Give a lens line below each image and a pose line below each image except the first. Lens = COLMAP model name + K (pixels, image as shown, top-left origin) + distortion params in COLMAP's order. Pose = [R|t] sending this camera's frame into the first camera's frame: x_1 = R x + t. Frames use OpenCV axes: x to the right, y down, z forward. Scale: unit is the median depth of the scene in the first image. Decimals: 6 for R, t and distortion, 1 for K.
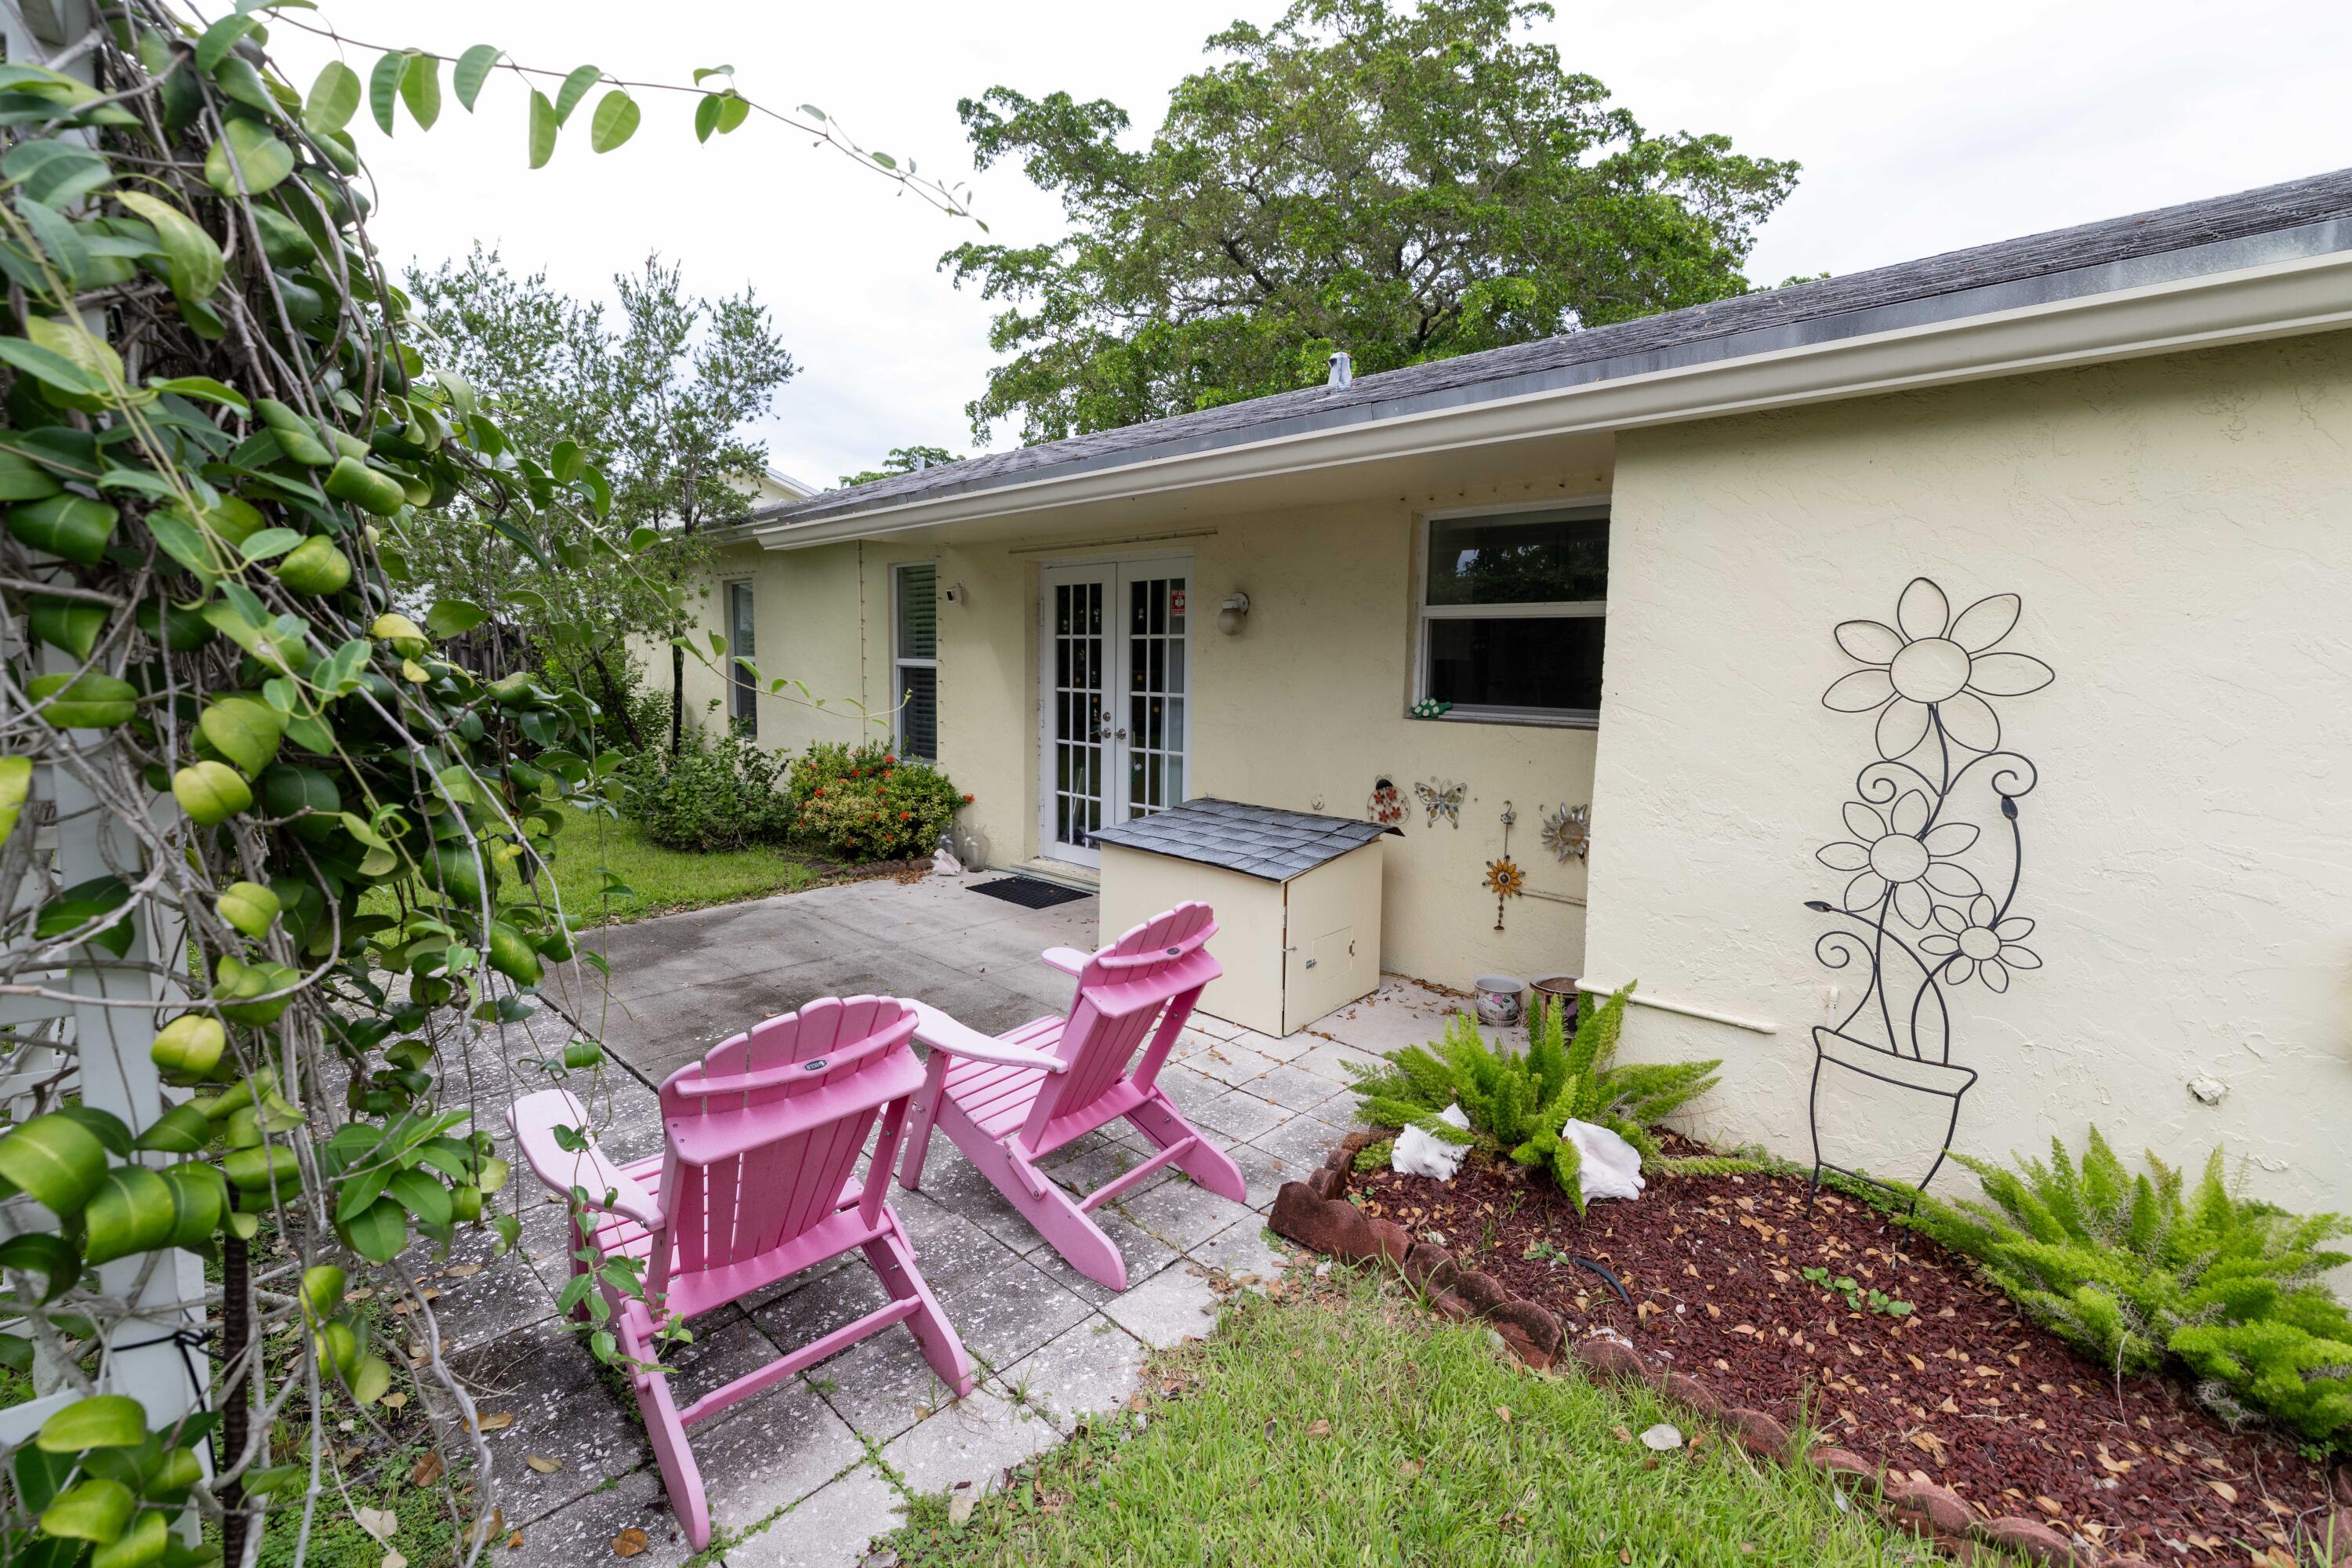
lens RADIAL K [[1049.9, 0, 1183.6], [0, 1049.9, 775.0], [0, 0, 1]] dist [-0.001299, 0.000001]
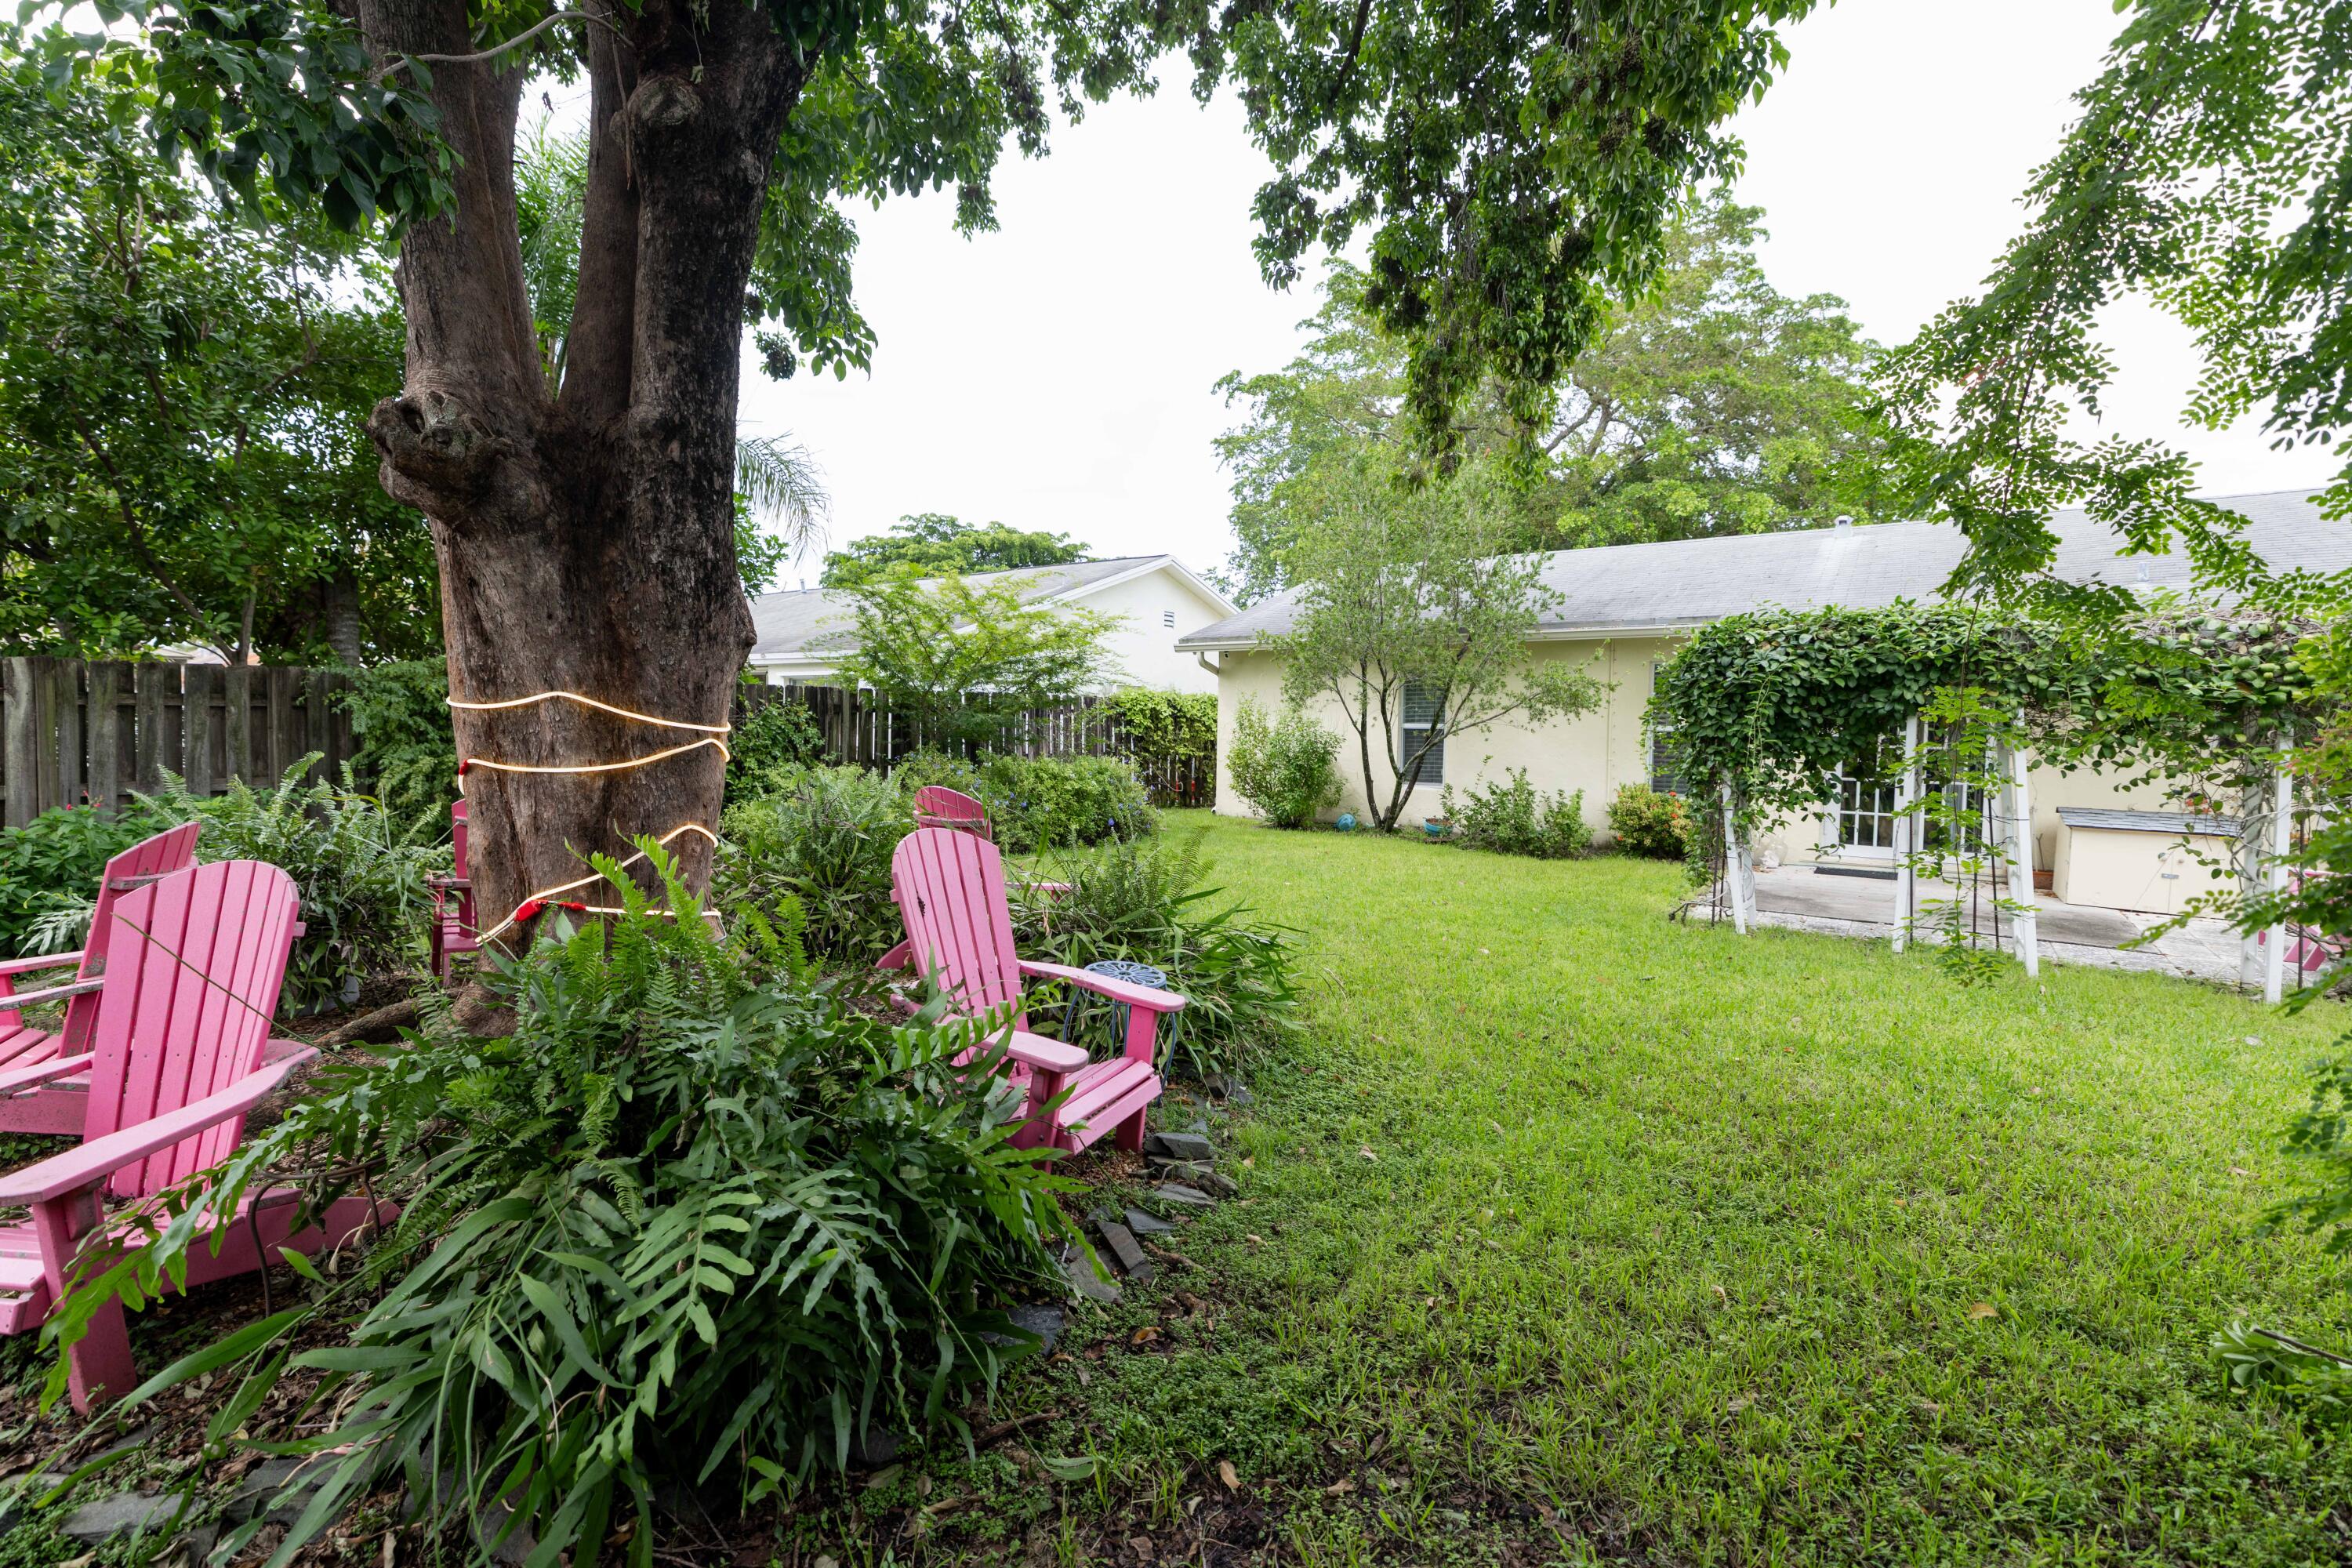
lens RADIAL K [[1052.9, 0, 1181.1], [0, 1052.9, 738.7], [0, 0, 1]] dist [-0.000602, -0.000018]
pose [[0.992345, -0.012288, 0.122885, -0.515459], [0.022507, 0.996369, -0.082117, 0.006223], [-0.121429, 0.084254, 0.989018, -0.168552]]
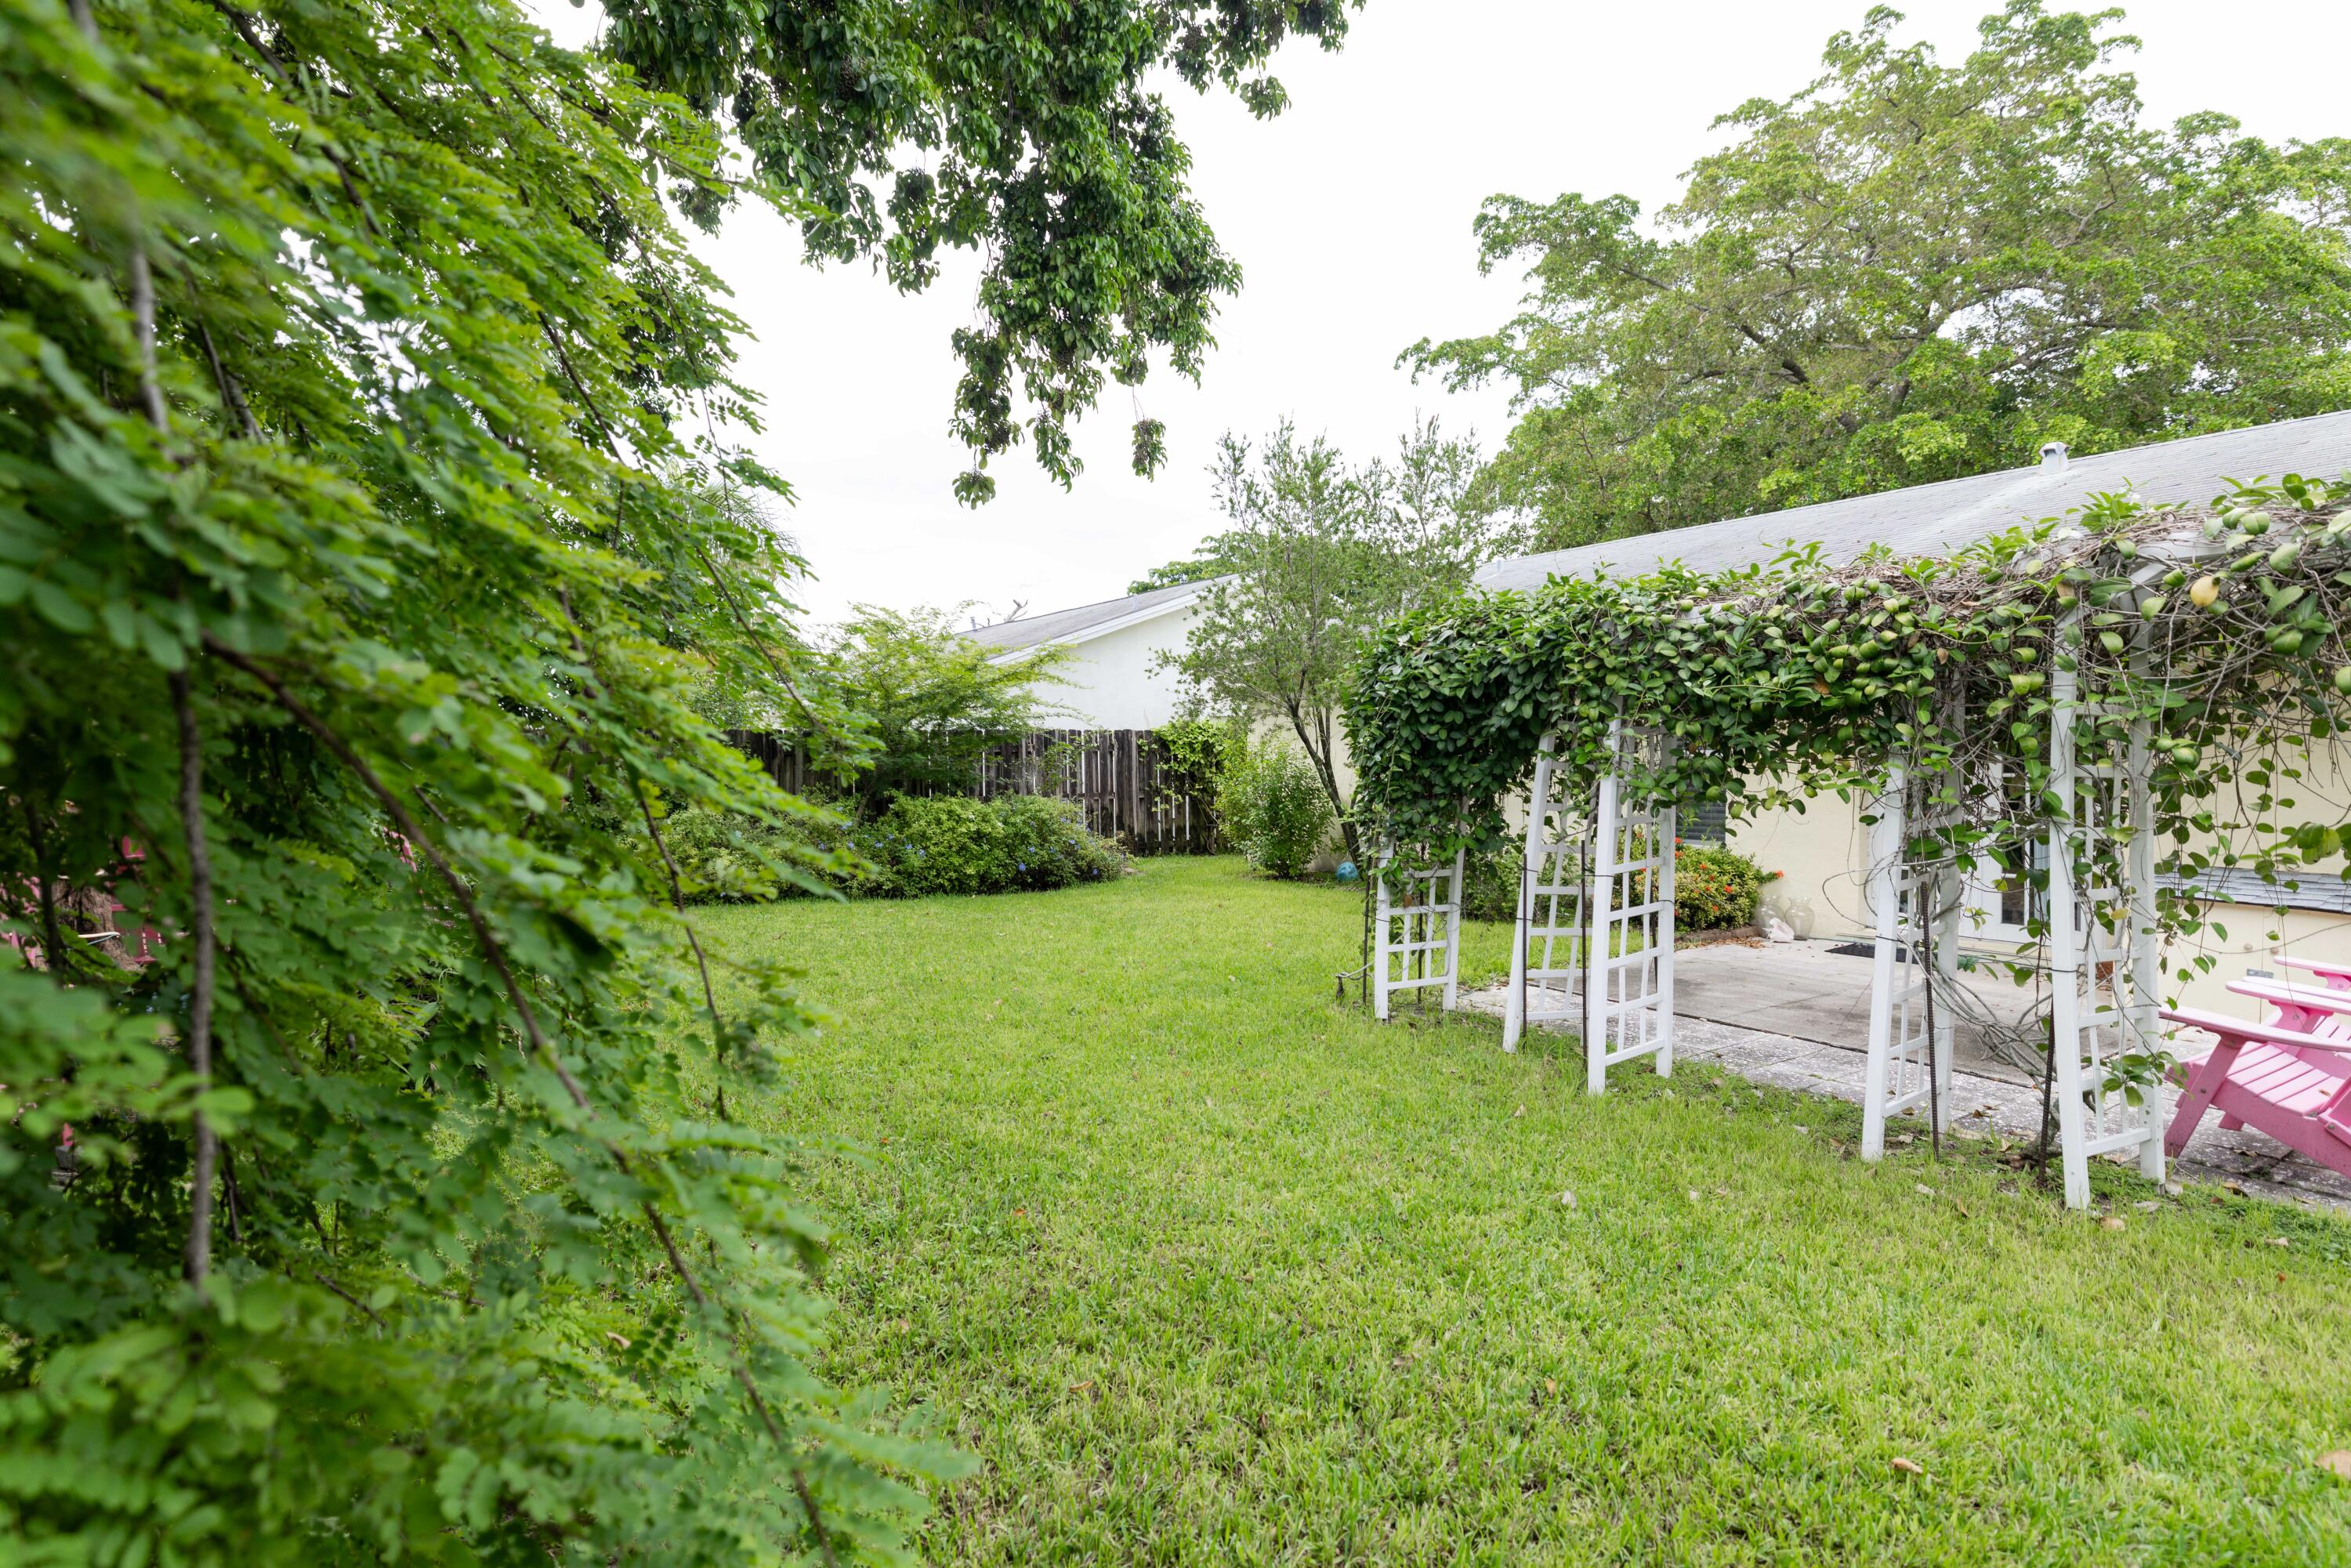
lens RADIAL K [[1195.8, 0, 1172.3], [0, 1195.8, 801.0], [0, 0, 1]] dist [-0.002277, -0.001836]
pose [[0.972686, -0.018445, -0.231389, -0.225341], [0.002556, 0.997629, -0.068779, 0.013030], [0.232109, 0.066309, 0.970427, -0.161466]]
